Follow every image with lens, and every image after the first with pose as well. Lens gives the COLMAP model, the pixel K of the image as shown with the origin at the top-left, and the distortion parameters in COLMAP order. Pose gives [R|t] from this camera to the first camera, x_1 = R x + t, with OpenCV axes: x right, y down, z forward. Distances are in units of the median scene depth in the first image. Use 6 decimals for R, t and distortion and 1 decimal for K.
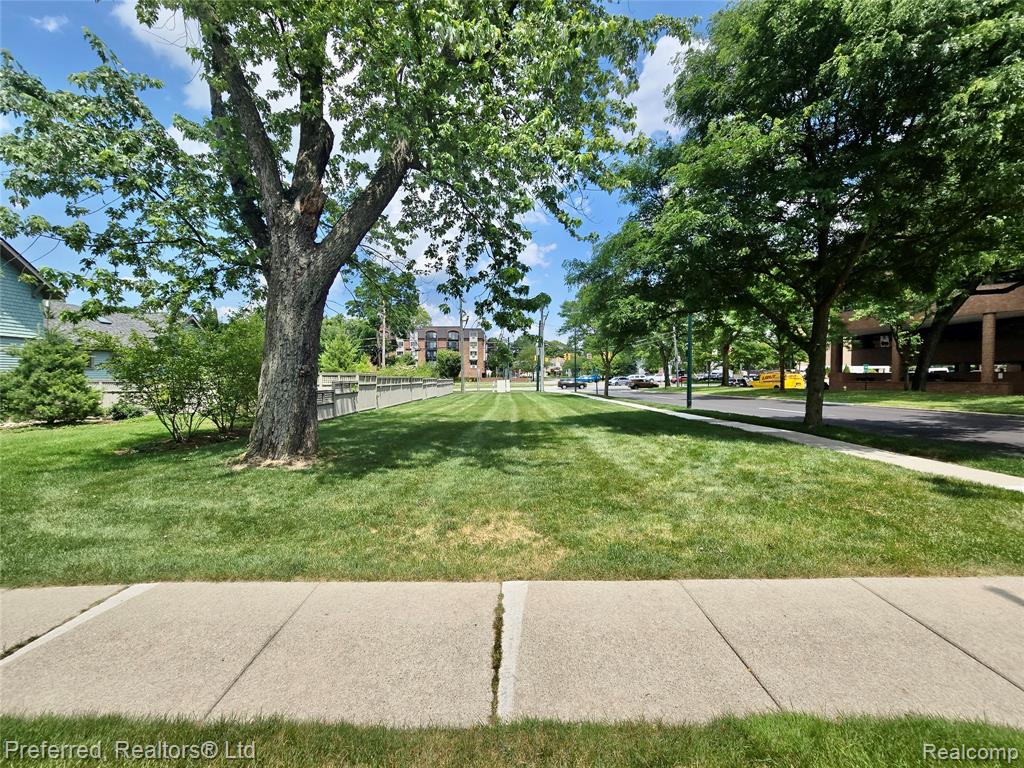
lens RADIAL K [[417.1, 0, 511.1], [0, 417.1, 383.5], [0, 0, 1]] dist [-0.001263, -0.000600]
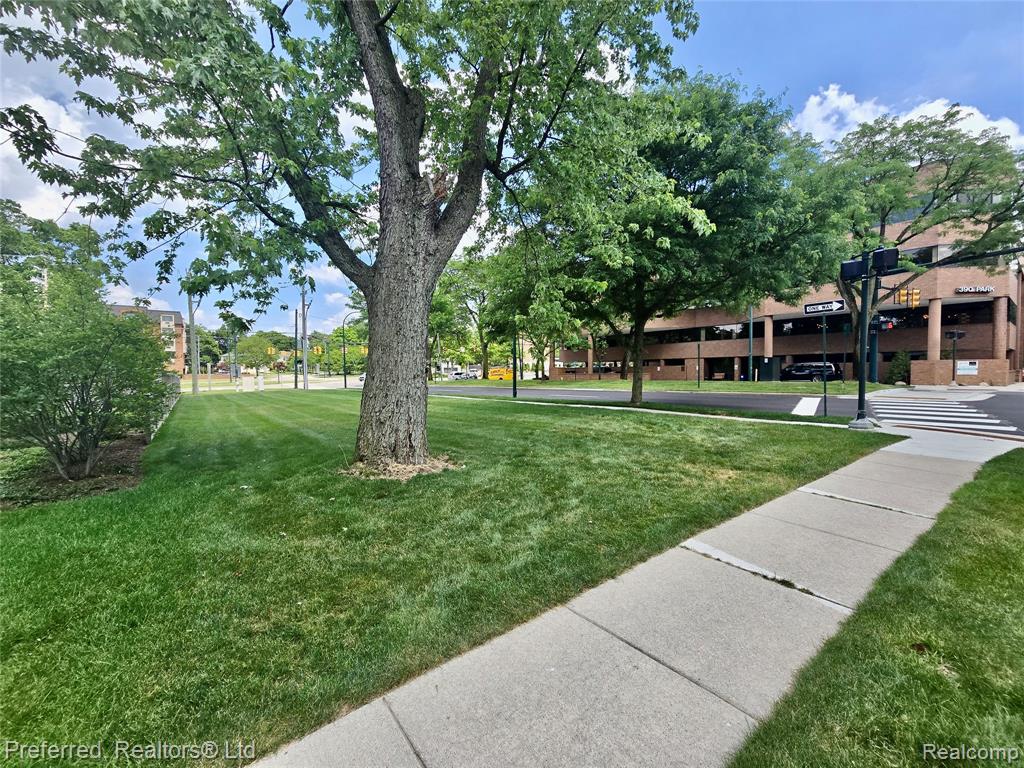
lens RADIAL K [[417.1, 0, 518.3], [0, 417.1, 386.2], [0, 0, 1]] dist [-0.001263, -0.000600]
pose [[0.807328, -0.027079, 0.589482, -0.725592], [0.016071, 0.999585, 0.023907, -0.003291], [-0.589884, -0.009827, 0.807428, 0.113189]]
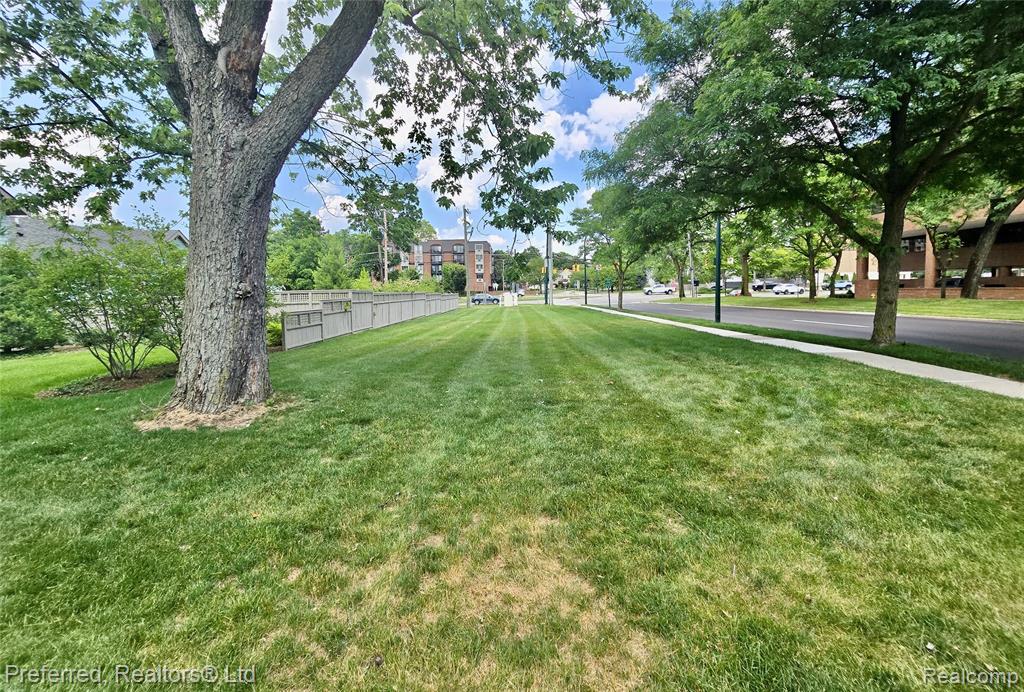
lens RADIAL K [[418.6, 0, 501.1], [0, 418.6, 311.9], [0, 0, 1]] dist [-0.012783, -0.000026]
pose [[0.999026, -0.015015, -0.041481, -0.009300], [0.016541, 0.999190, 0.036693, -0.010502], [0.040897, -0.037344, 0.998465, 0.235539]]
